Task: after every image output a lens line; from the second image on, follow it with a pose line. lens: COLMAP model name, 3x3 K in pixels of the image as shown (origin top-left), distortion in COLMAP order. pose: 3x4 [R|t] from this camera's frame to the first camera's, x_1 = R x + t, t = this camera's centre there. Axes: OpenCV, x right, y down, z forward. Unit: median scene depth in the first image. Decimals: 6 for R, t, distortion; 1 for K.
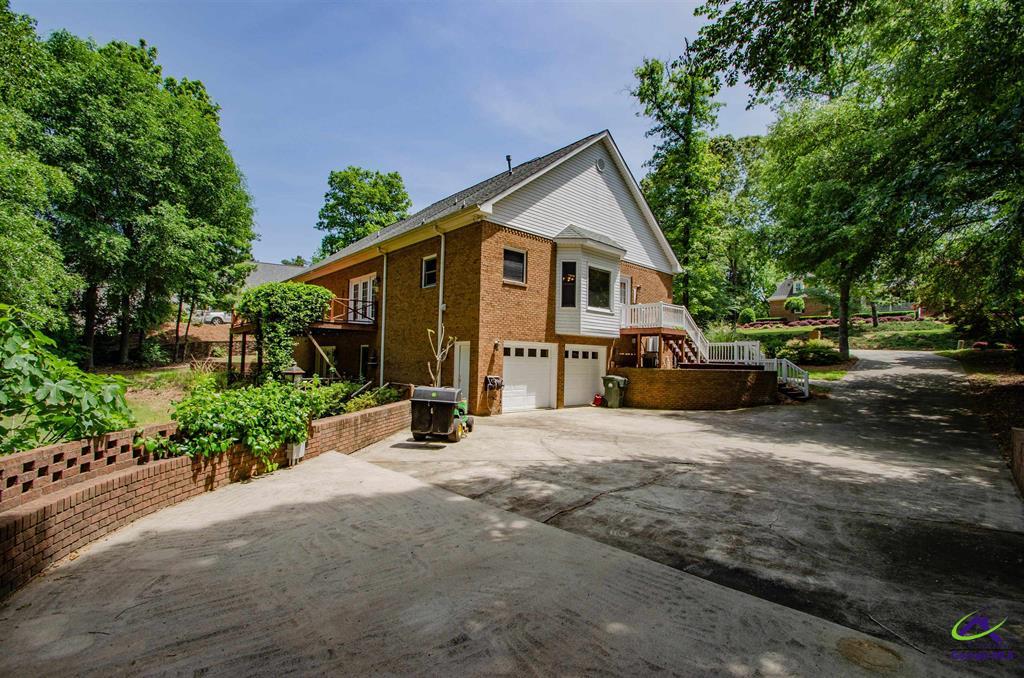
lens RADIAL K [[453.3, 0, 520.3], [0, 453.3, 329.9], [0, 0, 1]] dist [0.000365, -0.006083]
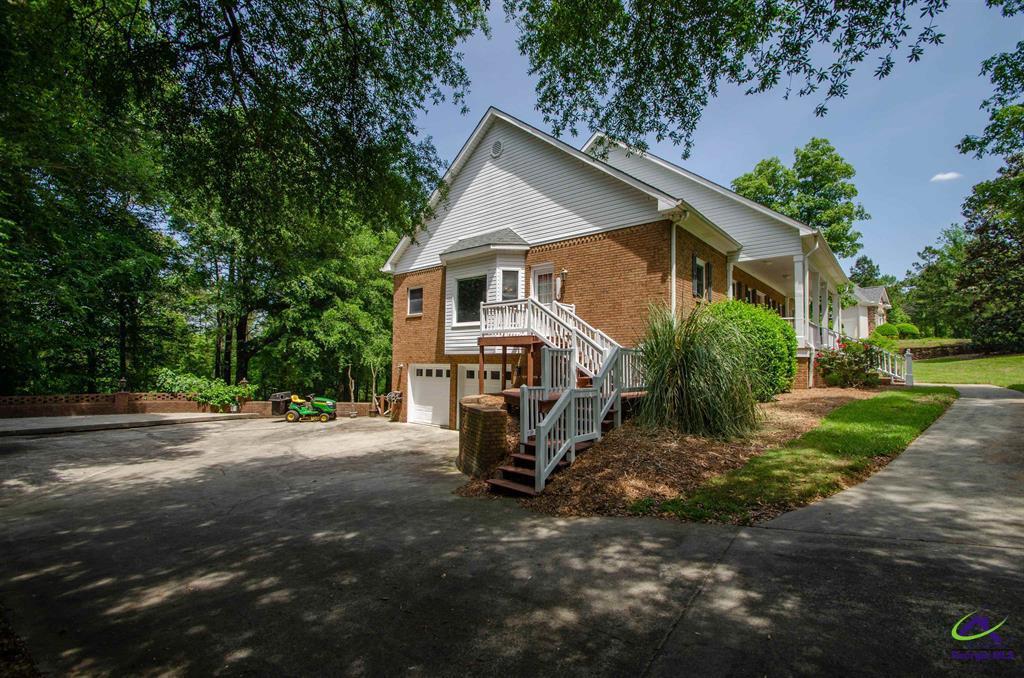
lens RADIAL K [[453.3, 0, 523.2], [0, 453.3, 342.9], [0, 0, 1]] dist [0.000365, -0.006083]
pose [[0.130066, -0.073479, -0.988779, 1.150282], [0.057089, 0.996151, -0.066517, 0.062273], [0.989860, -0.047797, 0.133761, 1.066728]]
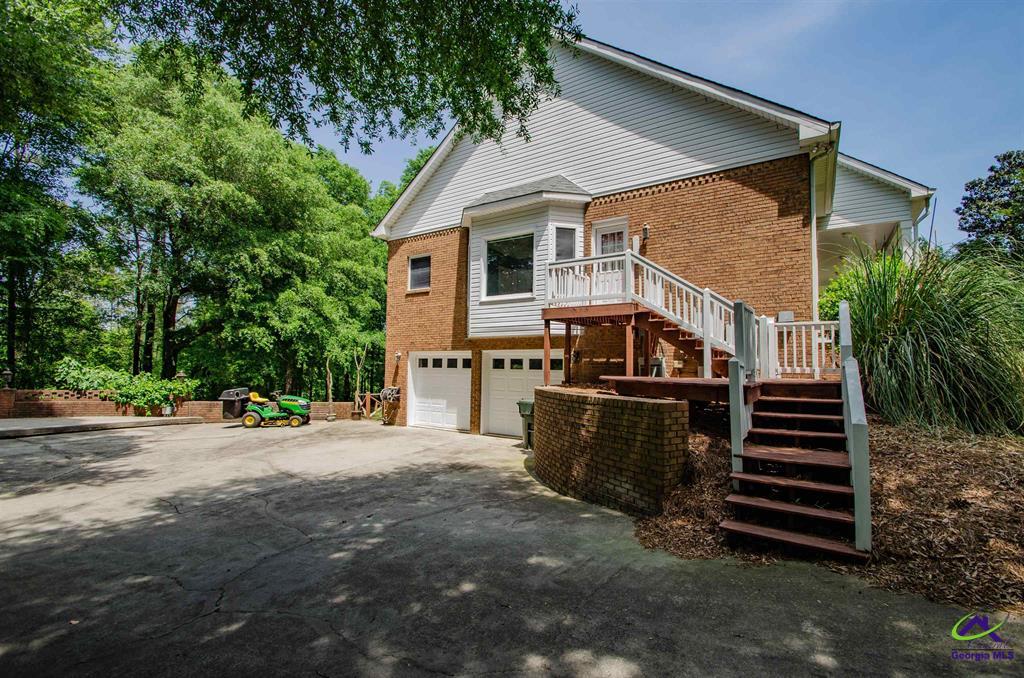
lens RADIAL K [[453.3, 0, 511.6], [0, 453.3, 340.1], [0, 0, 1]] dist [0.000365, -0.006083]
pose [[0.240179, -0.085943, -0.966917, 0.898714], [0.054883, 0.995682, -0.074867, 0.078093], [0.969176, -0.035086, 0.243858, 0.907637]]
